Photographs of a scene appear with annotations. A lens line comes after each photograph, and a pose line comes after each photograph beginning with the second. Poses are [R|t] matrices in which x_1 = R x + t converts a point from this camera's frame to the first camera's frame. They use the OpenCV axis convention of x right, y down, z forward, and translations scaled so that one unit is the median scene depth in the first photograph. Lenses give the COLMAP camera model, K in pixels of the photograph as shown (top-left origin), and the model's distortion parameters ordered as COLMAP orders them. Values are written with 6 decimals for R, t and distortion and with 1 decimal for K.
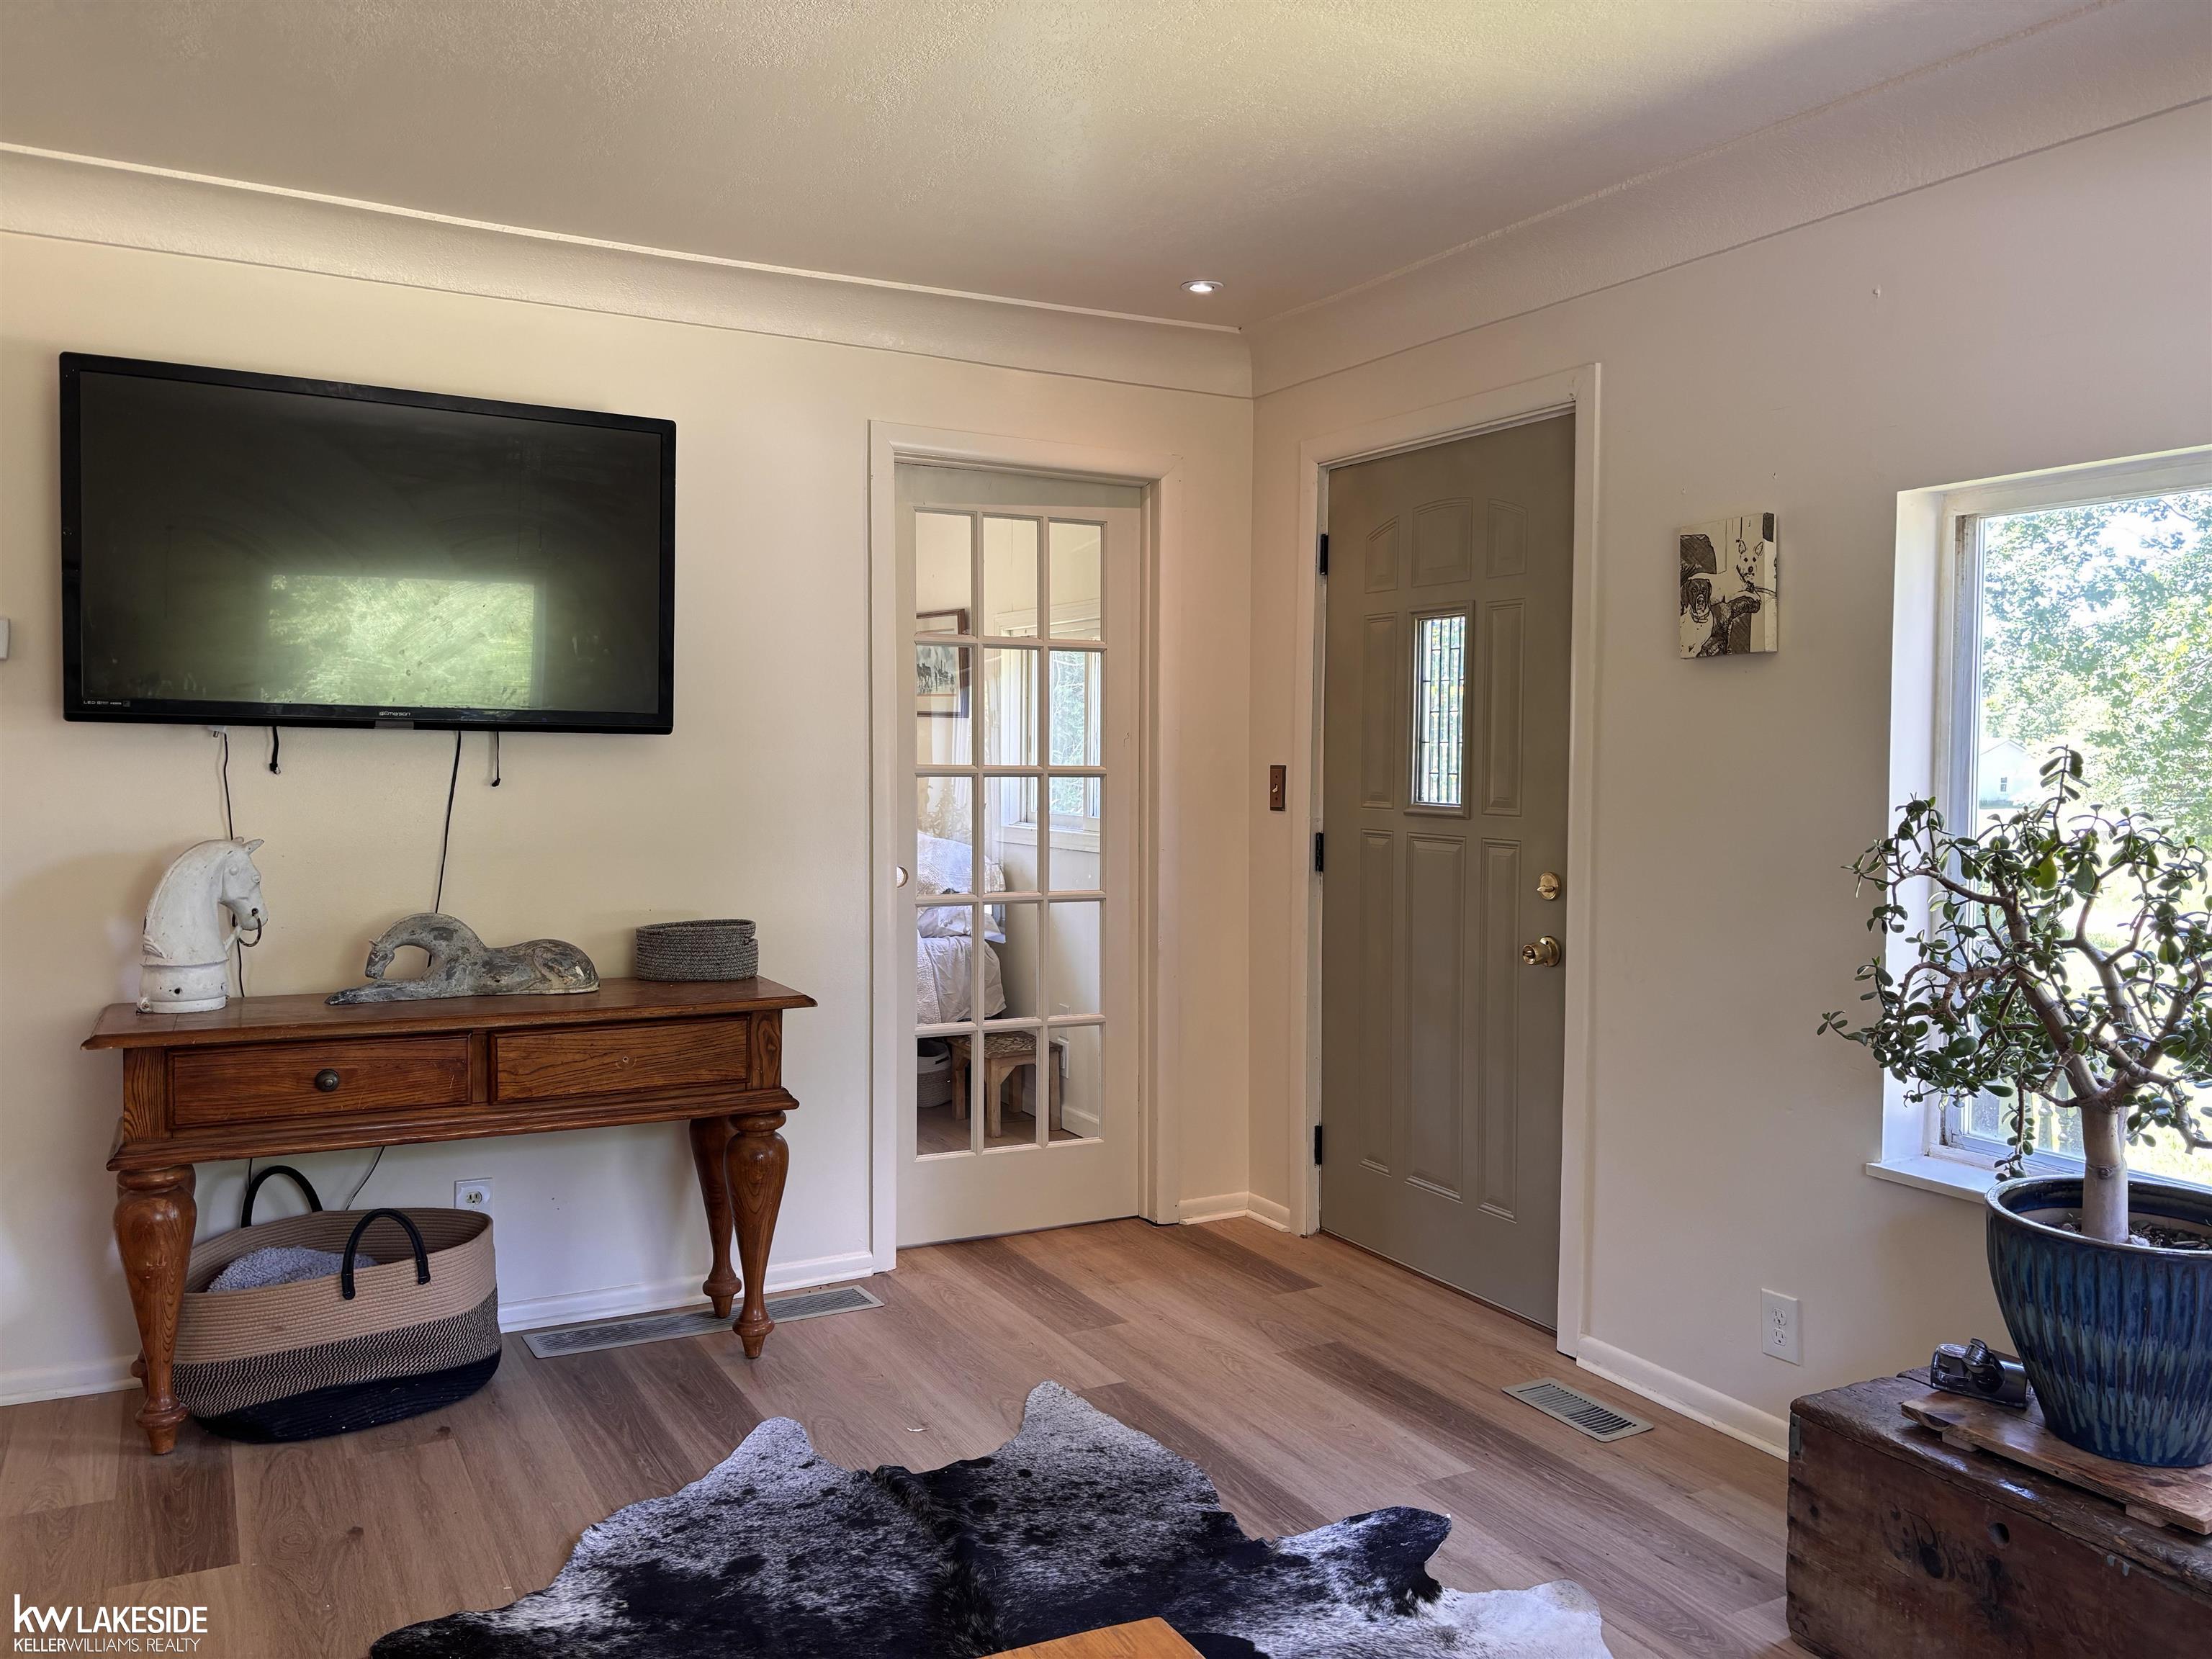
lens RADIAL K [[1690.2, 0, 1101.3], [0, 1690.2, 823.8], [0, 0, 1]] dist [0.030930, -0.006595]
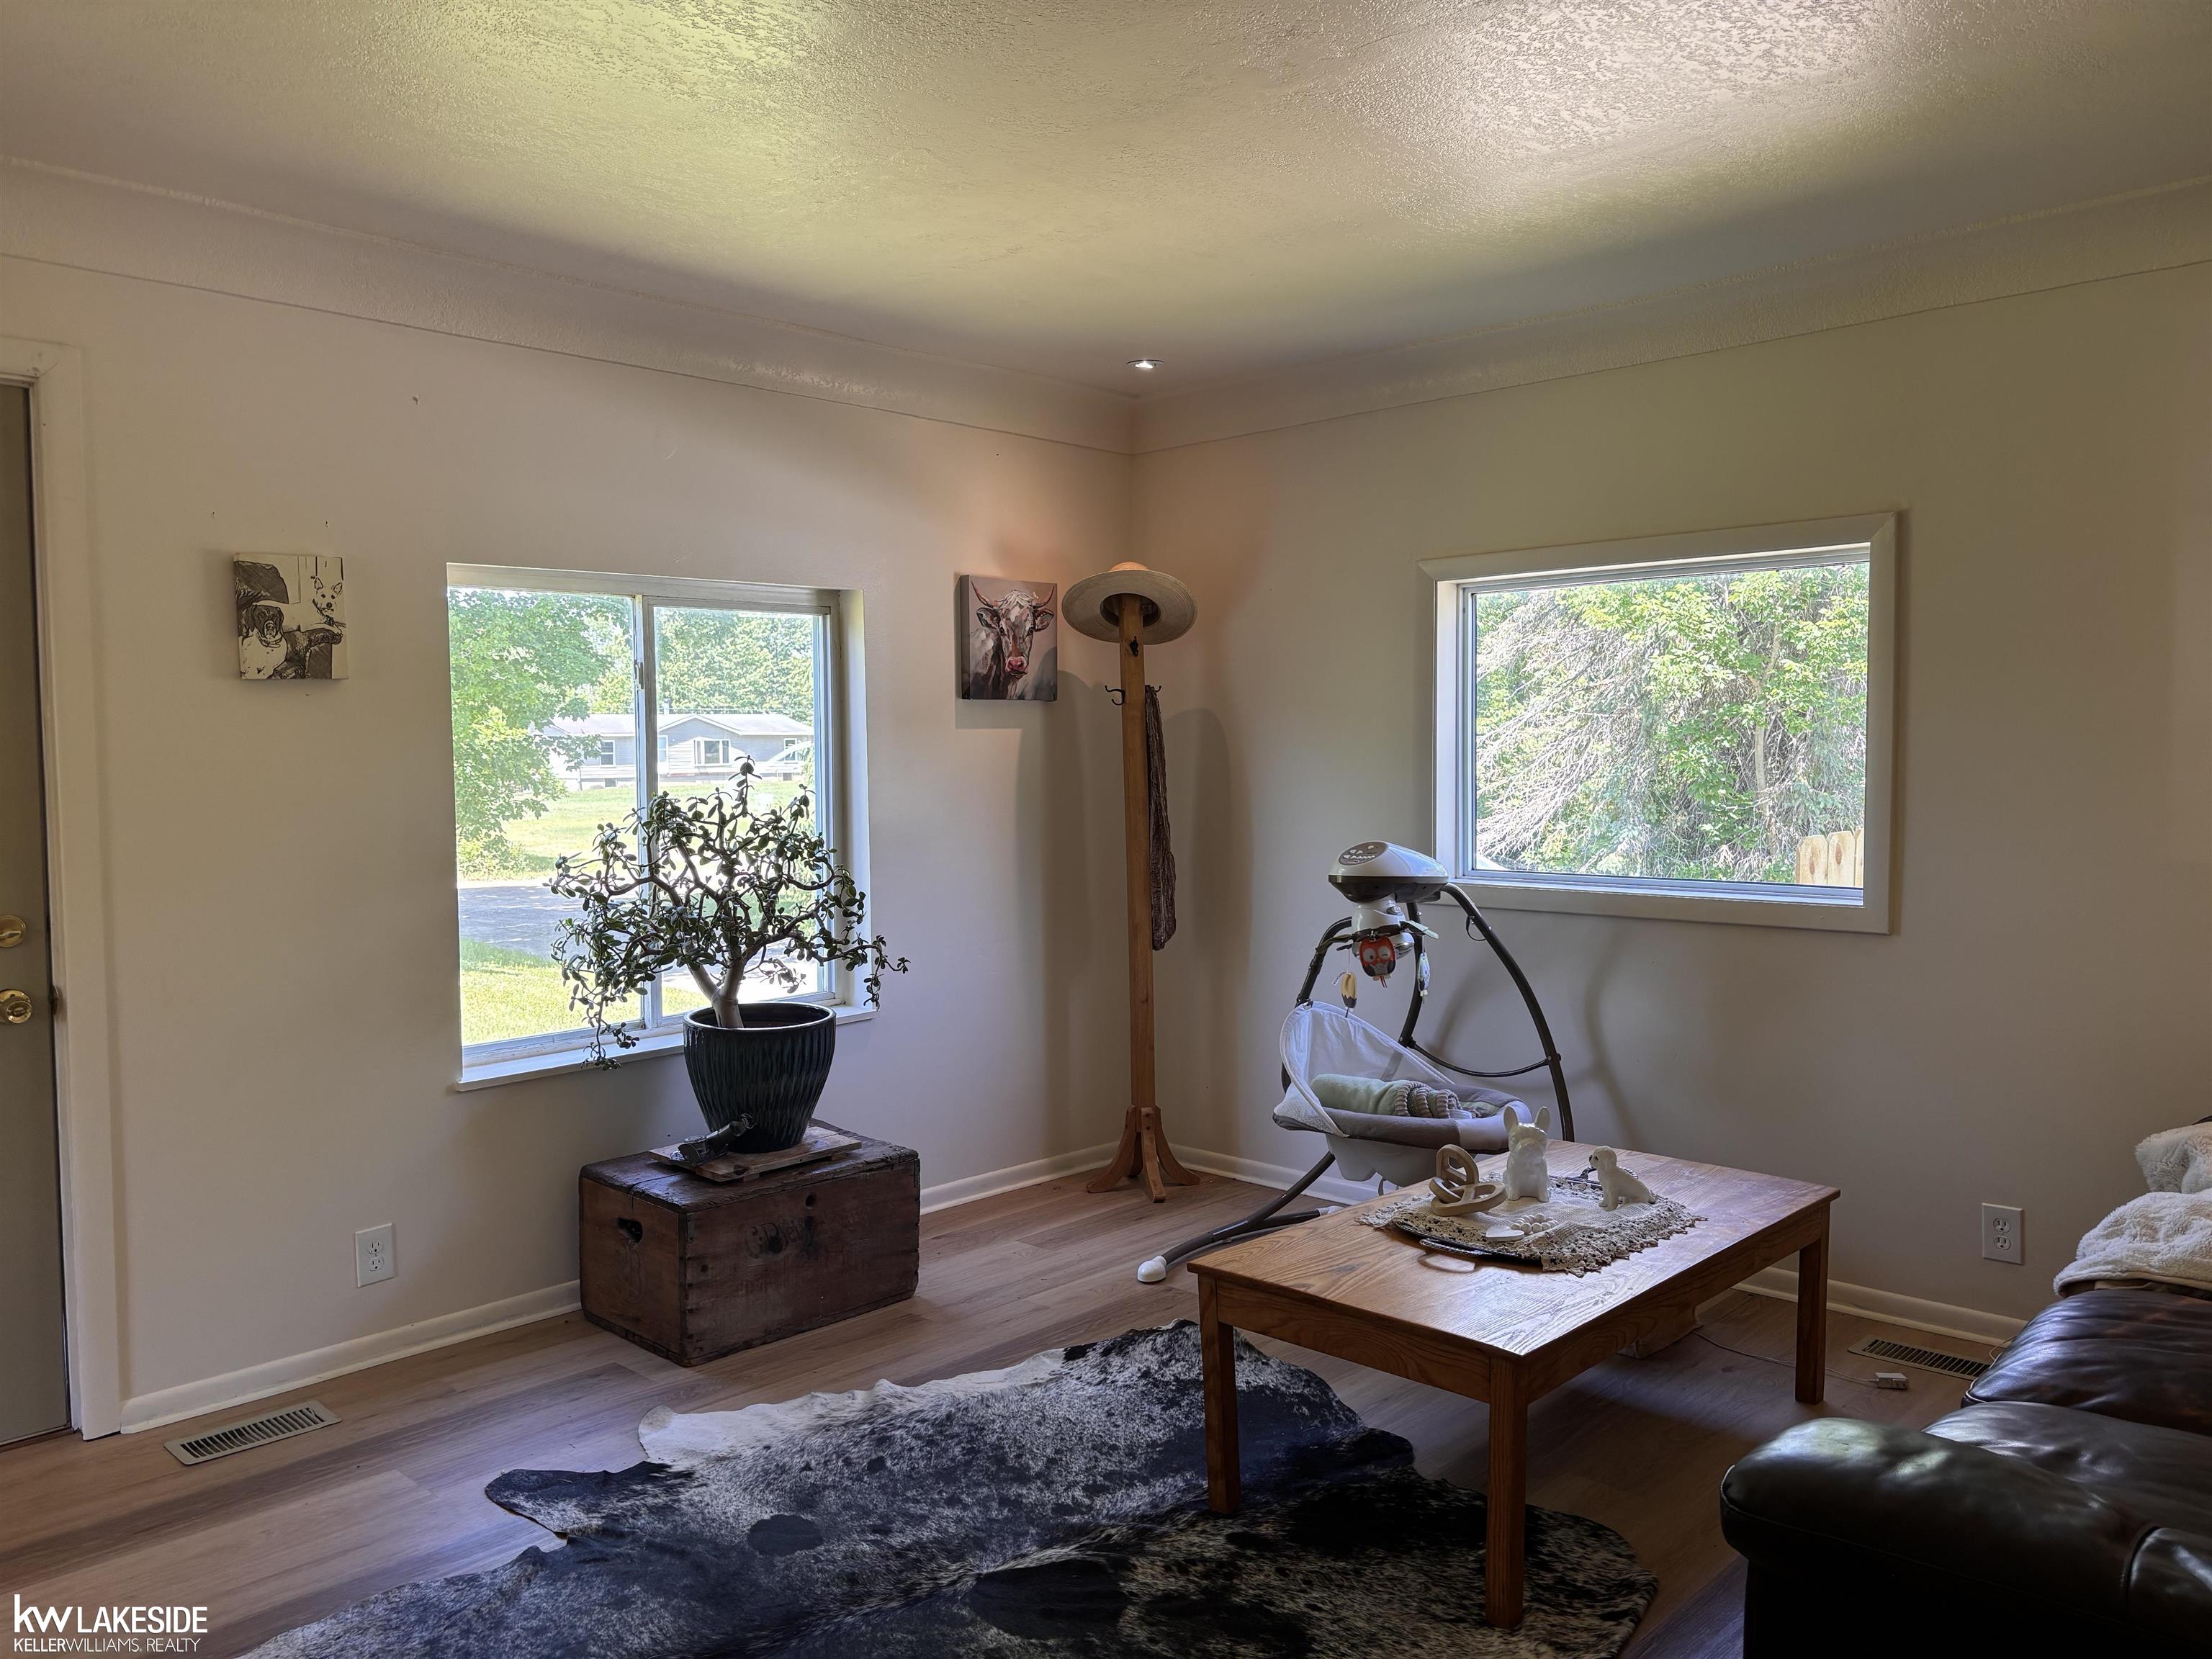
lens RADIAL K [[1690.2, 0, 1101.8], [0, 1690.2, 830.7], [0, 0, 1]] dist [0.030930, -0.006595]
pose [[-0.317205, -0.063305, 0.946242, -0.891995], [0.045451, 0.995608, 0.081844, -0.072613], [-0.947267, 0.068969, -0.312935, 0.912669]]
